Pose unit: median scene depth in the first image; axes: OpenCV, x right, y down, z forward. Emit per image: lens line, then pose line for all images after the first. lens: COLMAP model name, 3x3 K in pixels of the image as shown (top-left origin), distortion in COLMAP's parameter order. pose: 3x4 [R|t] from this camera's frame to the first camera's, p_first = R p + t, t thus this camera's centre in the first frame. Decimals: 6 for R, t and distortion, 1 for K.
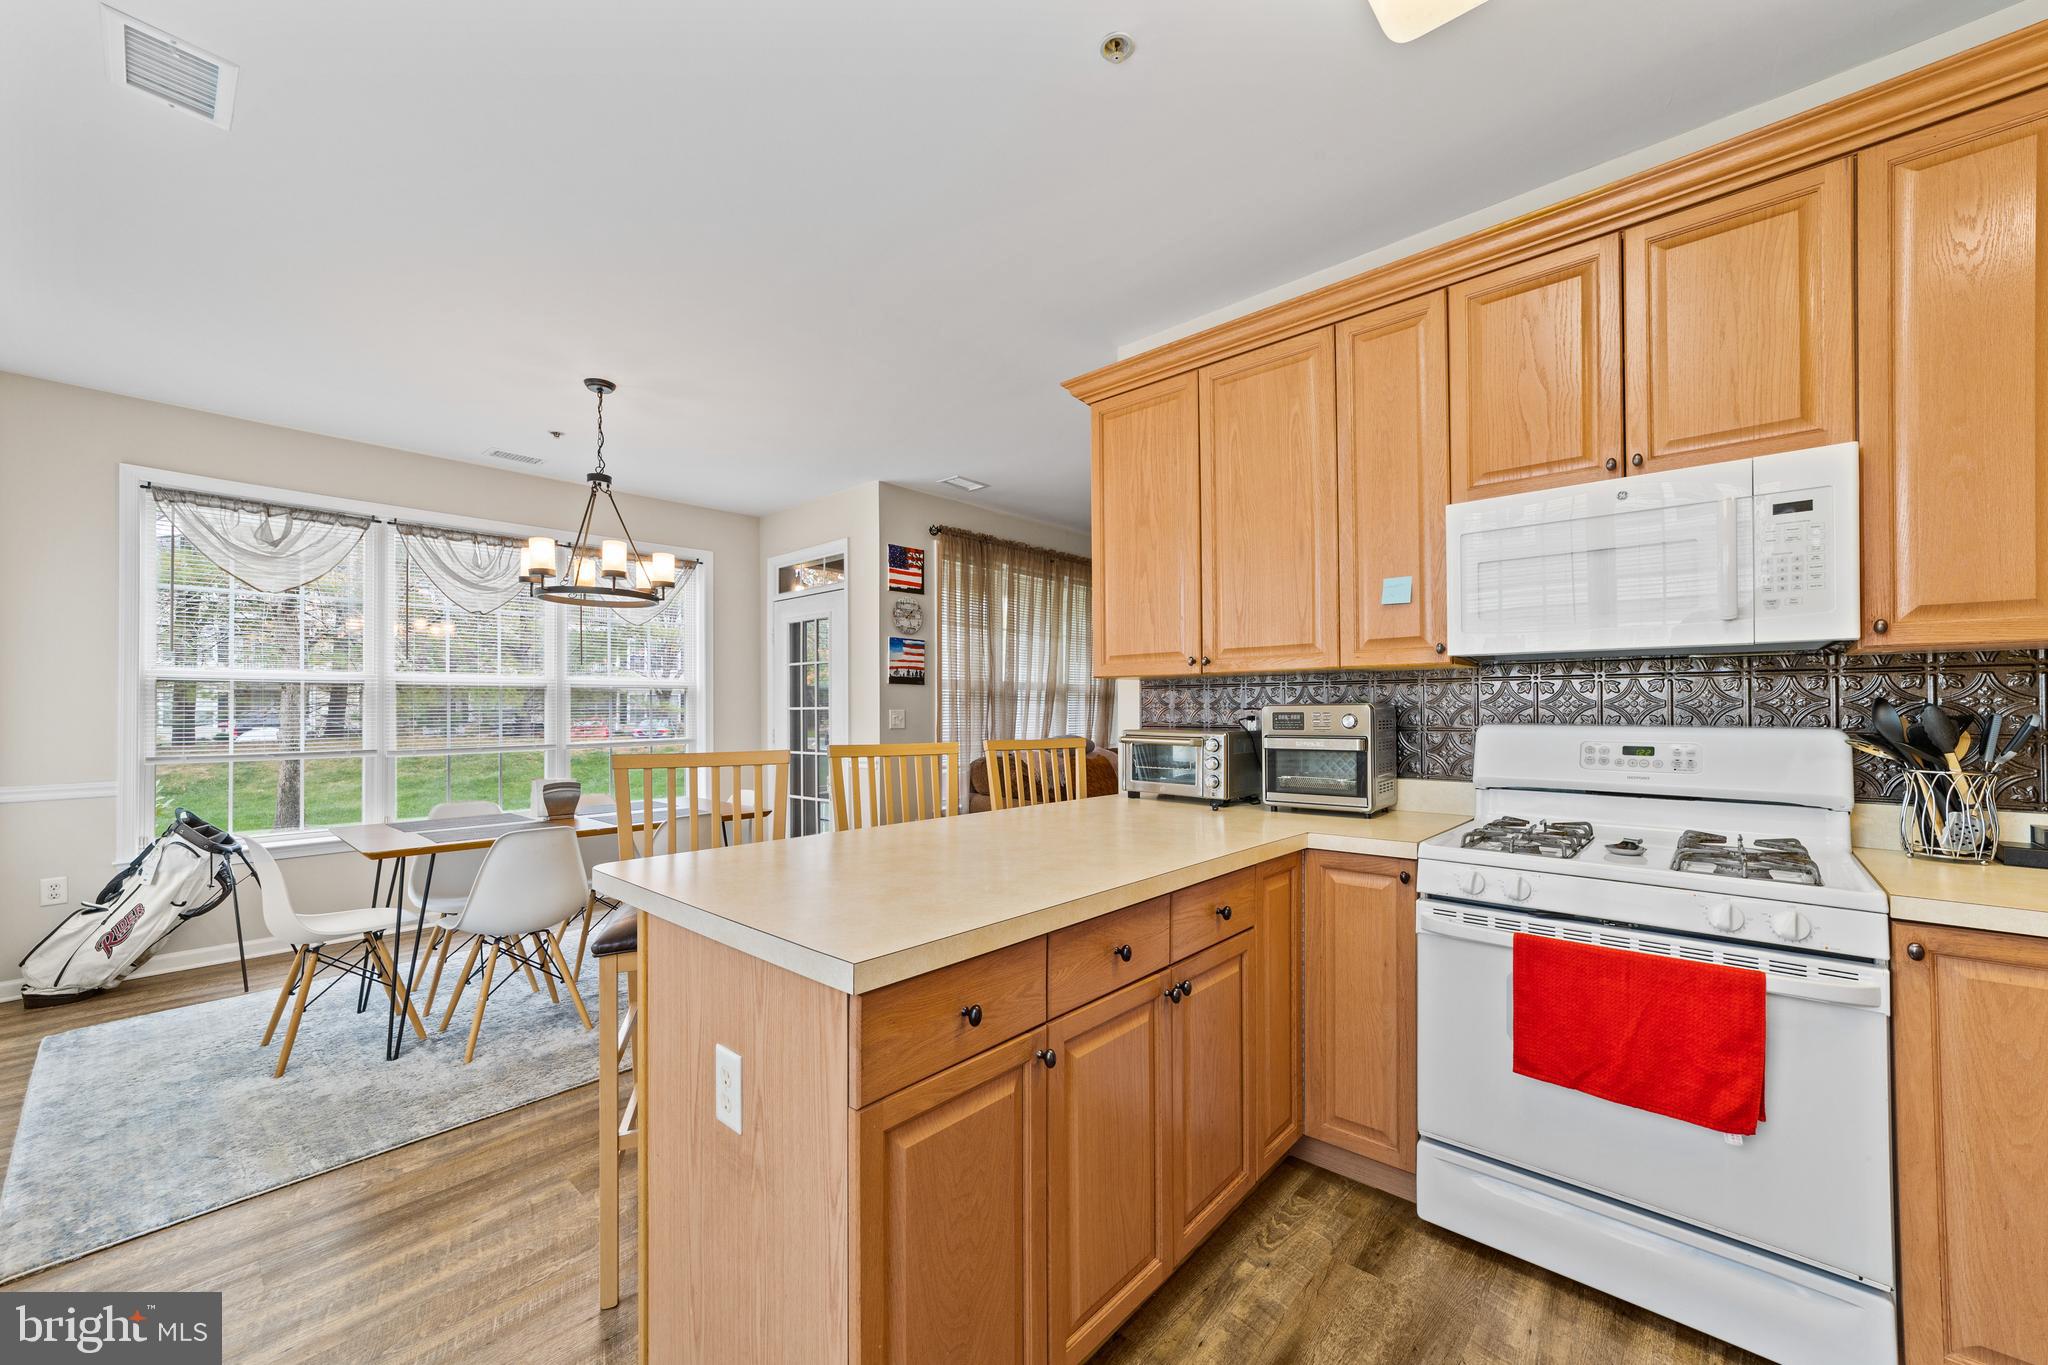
lens RADIAL K [[813.0, 0, 957.4], [0, 813.0, 702.3], [0, 0, 1]] dist [0.000368, 0.001498]
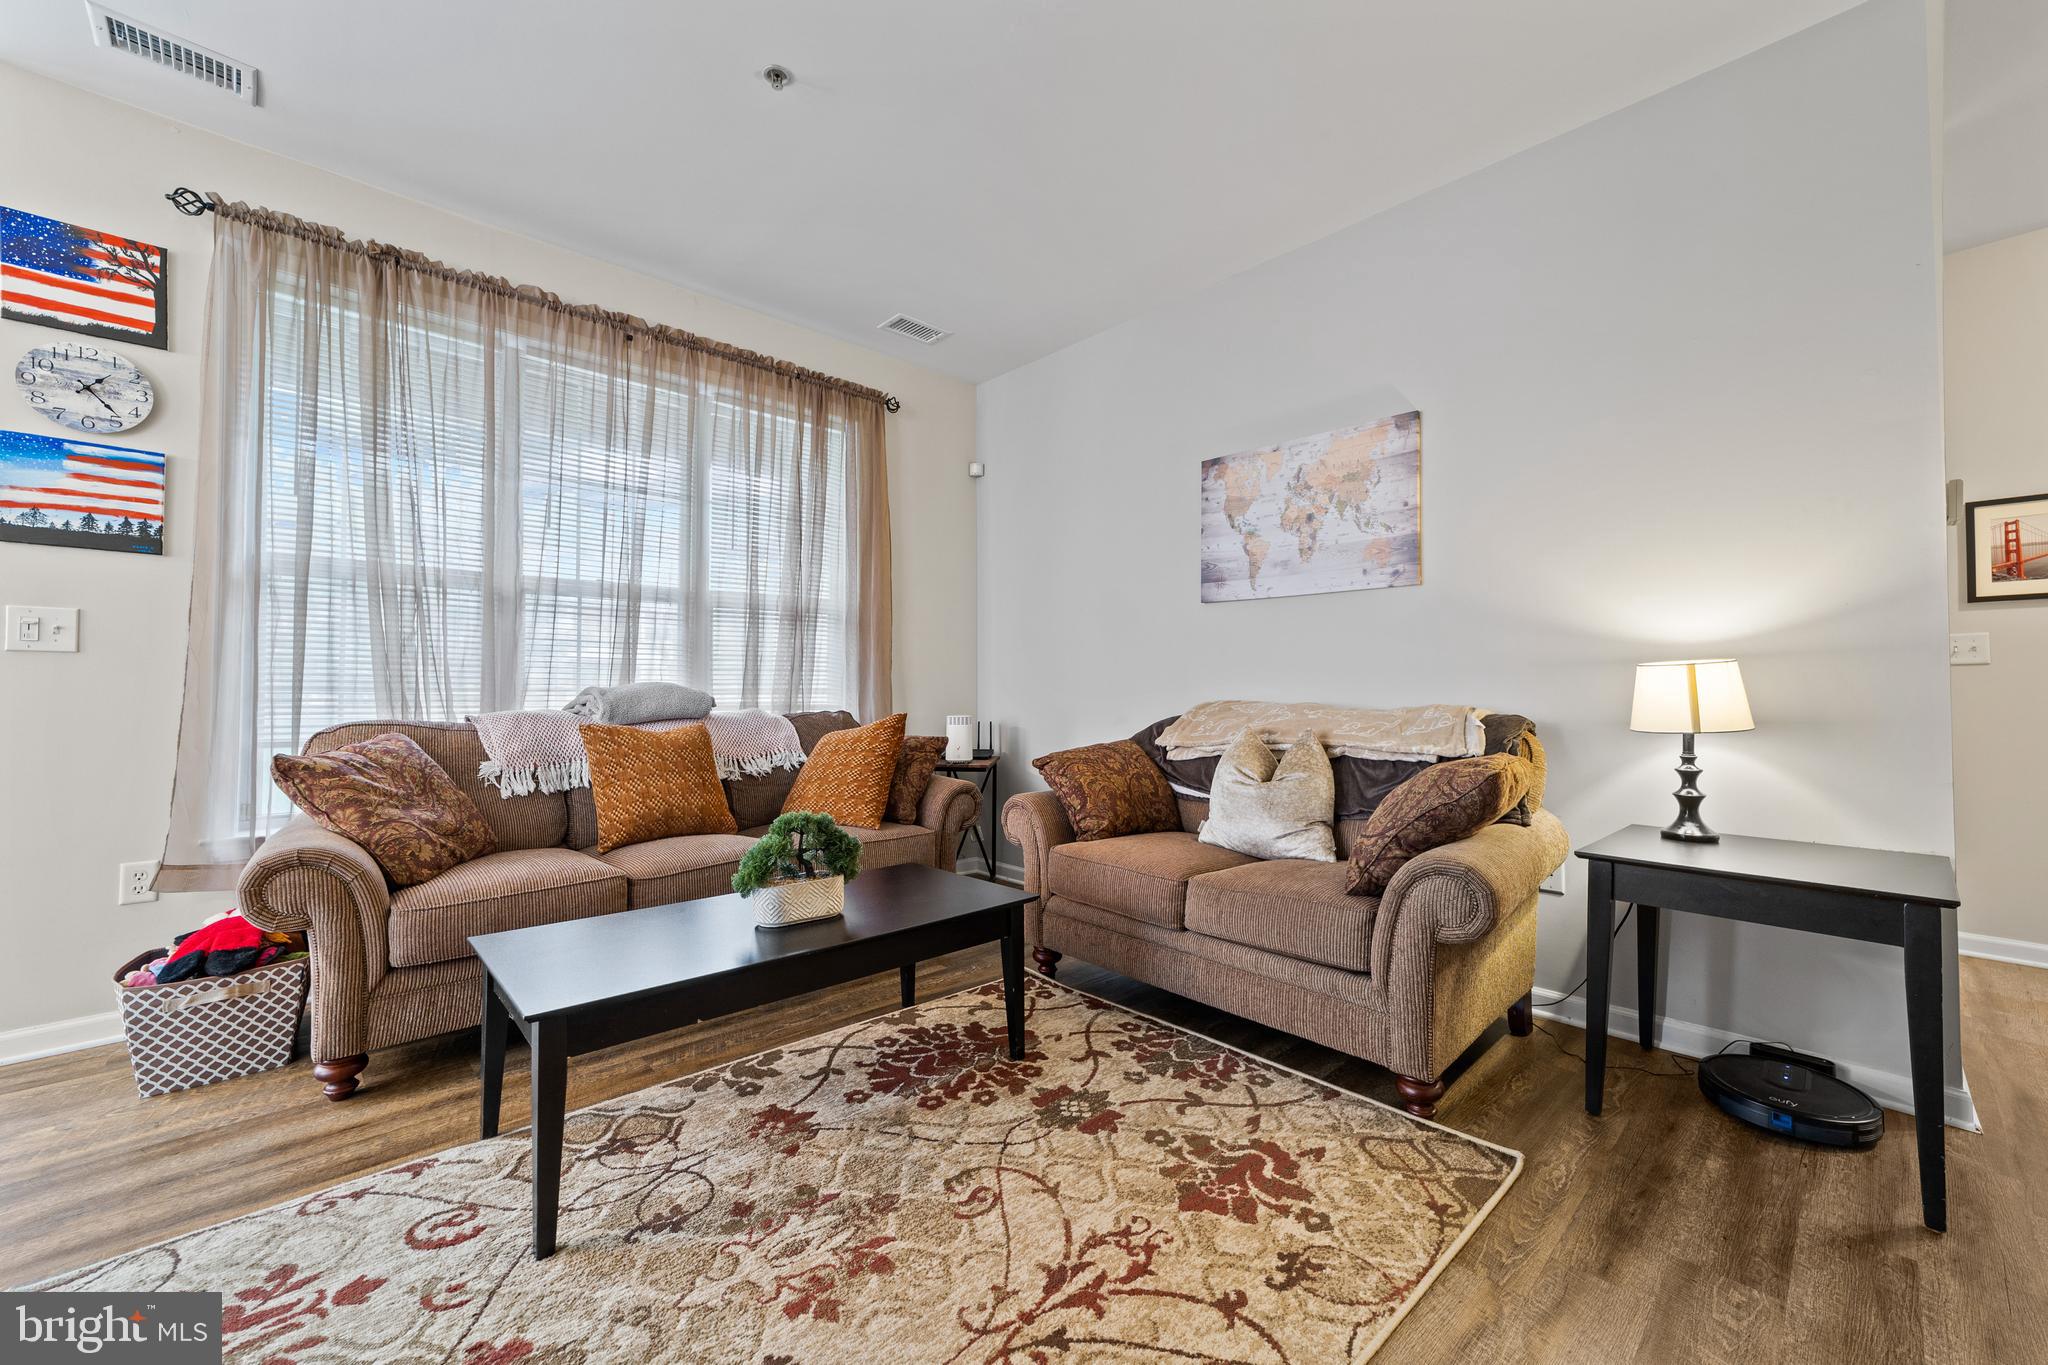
lens RADIAL K [[813.0, 0, 1026.7], [0, 813.0, 674.9], [0, 0, 1]] dist [0.000368, 0.001498]
pose [[0.999947, 0.003805, -0.009520, 0.882507], [-0.003805, 0.999993, 0.000013, 0.085411], [0.009520, 0.000023, 0.999955, 1.165782]]
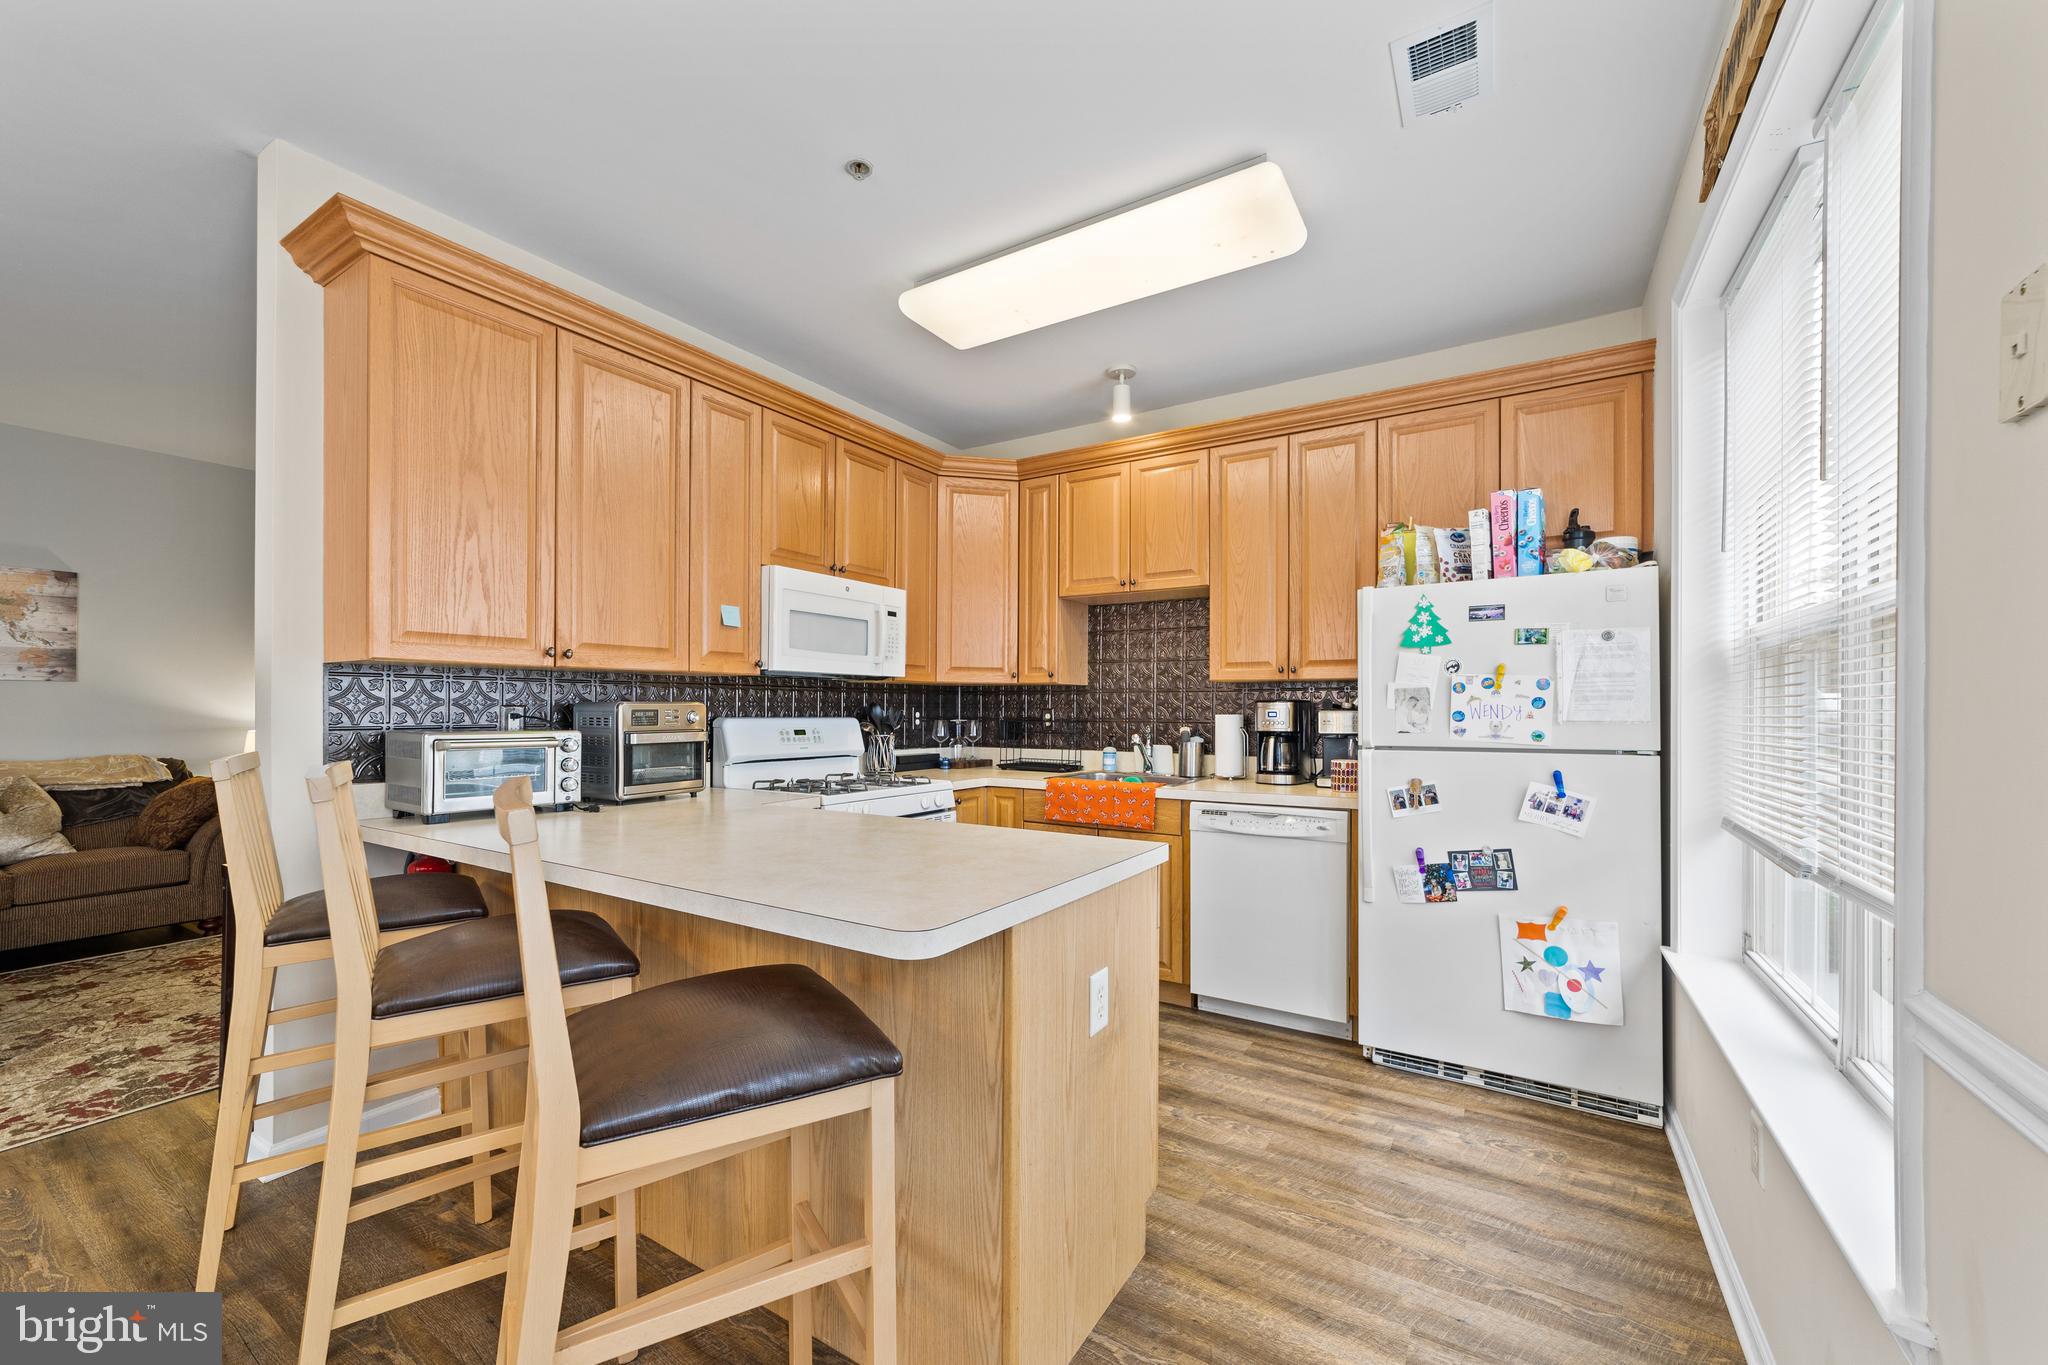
lens RADIAL K [[813.0, 0, 1040.3], [0, 813.0, 703.5], [0, 0, 1]] dist [0.000368, 0.001498]
pose [[-0.243191, 0.006017, 0.969960, -0.707893], [-0.011000, 0.999899, -0.008960, 0.007569], [-0.969916, -0.012849, -0.243100, 0.700962]]
